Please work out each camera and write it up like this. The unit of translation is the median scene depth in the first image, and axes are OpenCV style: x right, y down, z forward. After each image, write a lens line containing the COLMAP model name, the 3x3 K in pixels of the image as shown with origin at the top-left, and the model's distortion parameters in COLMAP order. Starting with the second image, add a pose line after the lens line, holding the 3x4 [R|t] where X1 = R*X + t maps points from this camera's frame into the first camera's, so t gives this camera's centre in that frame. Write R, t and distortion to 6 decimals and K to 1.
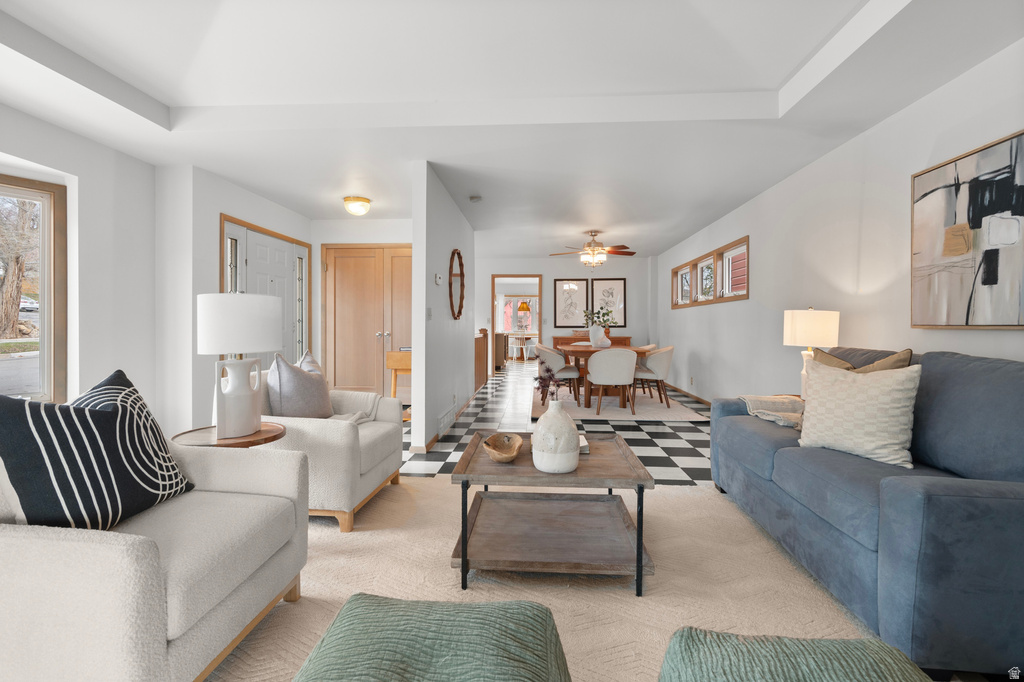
lens RADIAL K [[470.1, 0, 515.0], [0, 470.1, 327.6], [0, 0, 1]] dist [-0.000363, -0.000668]
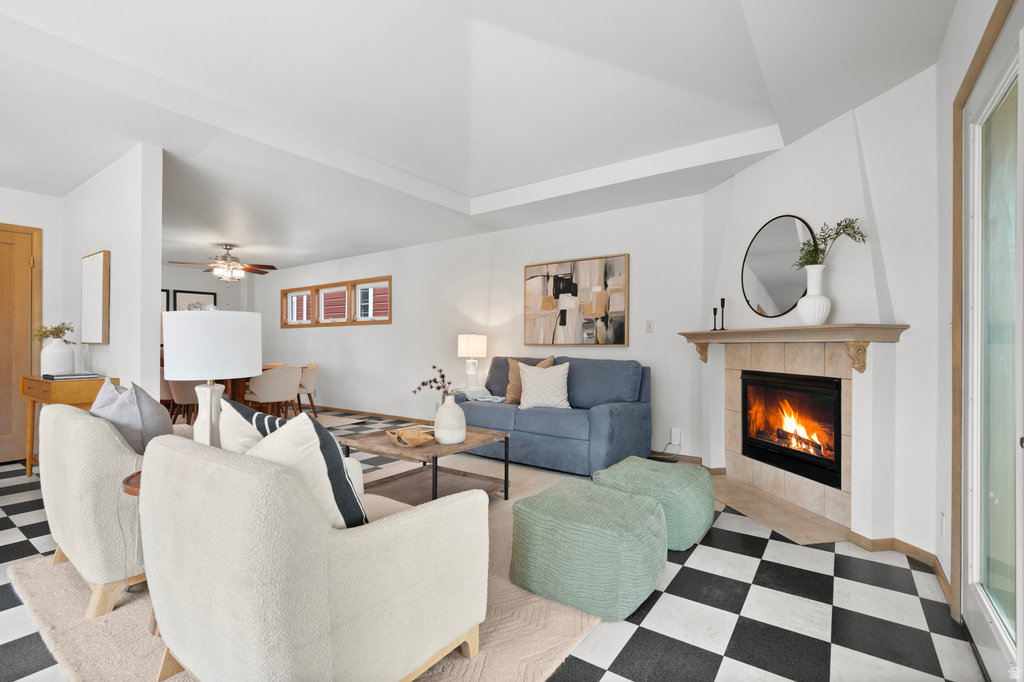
lens RADIAL K [[461.3, 0, 511.3], [0, 461.3, 343.2], [0, 0, 1]] dist [-0.000477, -0.000748]
pose [[0.532773, 0.000371, 0.846258, -0.417320], [0.003198, 0.999992, -0.002452, -0.002224], [-0.846252, 0.004013, 0.532768, 0.026561]]
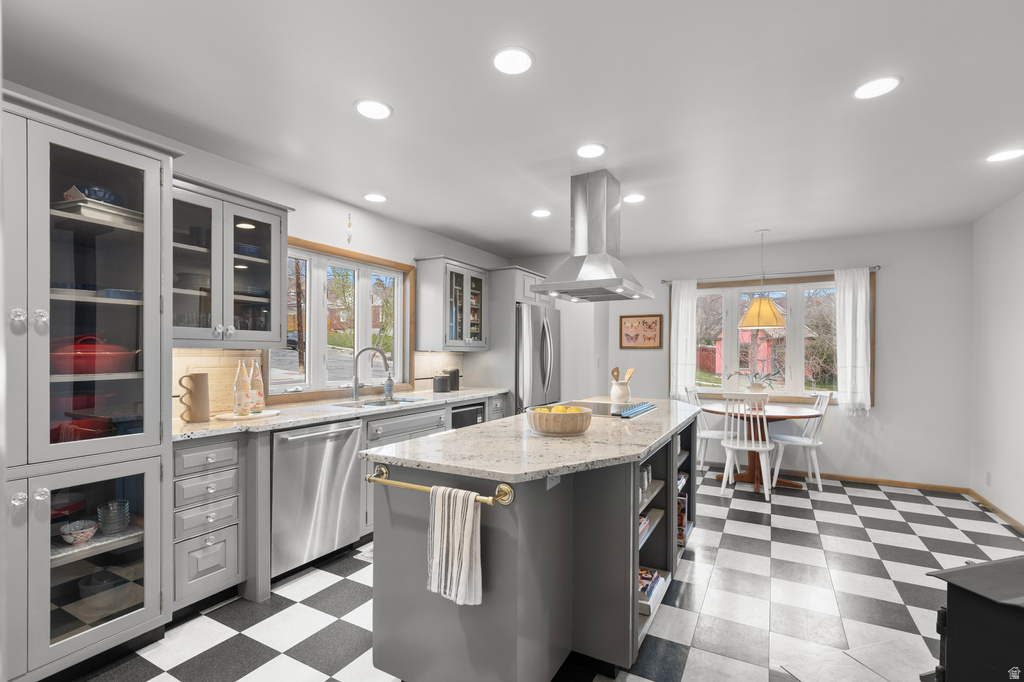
lens RADIAL K [[469.1, 0, 508.7], [0, 469.1, 358.2], [0, 0, 1]] dist [-0.002701, -0.000012]
pose [[0.897299, 0.003984, -0.441405, 0.017176], [-0.002181, 0.999987, 0.004593, -0.044535], [0.441418, -0.003159, 0.897296, 1.886004]]
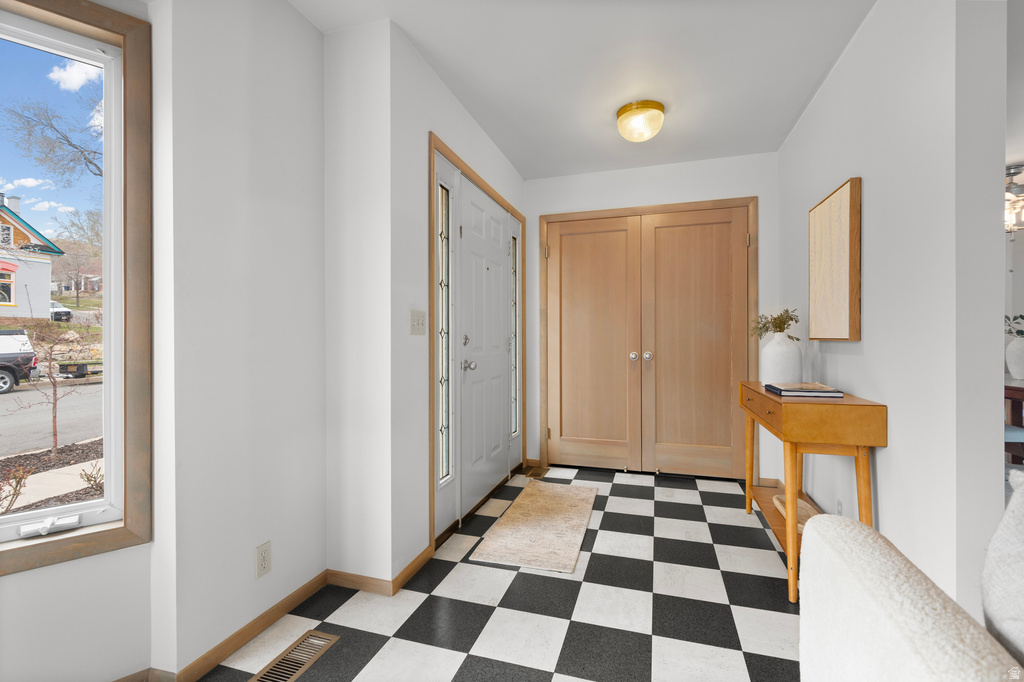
lens RADIAL K [[461.7, 0, 512.0], [0, 461.7, 341.0], [0, 0, 1]] dist [0.003702, 0.000402]
pose [[0.968452, -0.005014, -0.249150, -0.345110], [0.004543, 0.999987, -0.002465, -0.004504], [0.249159, 0.001256, 0.968462, 0.438033]]
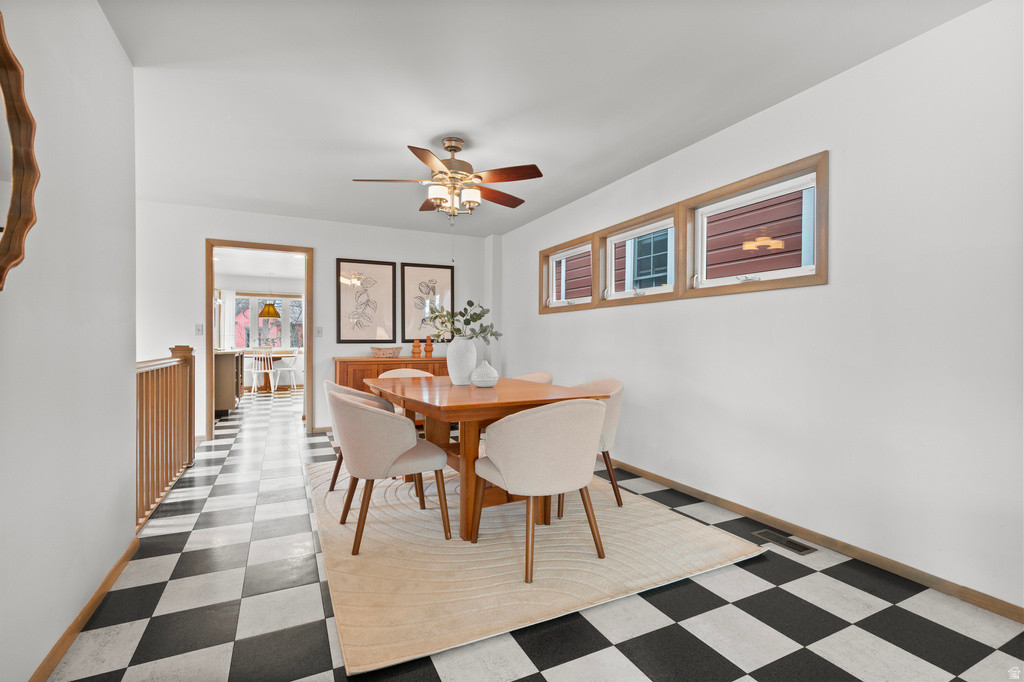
lens RADIAL K [[461.3, 0, 511.3], [0, 461.3, 343.2], [0, 0, 1]] dist [-0.000477, -0.000748]
pose [[0.870461, -0.002492, 0.492230, -0.014737], [0.000603, 0.999992, 0.003997, -0.003096], [-0.492236, -0.003182, 0.870456, 0.746954]]
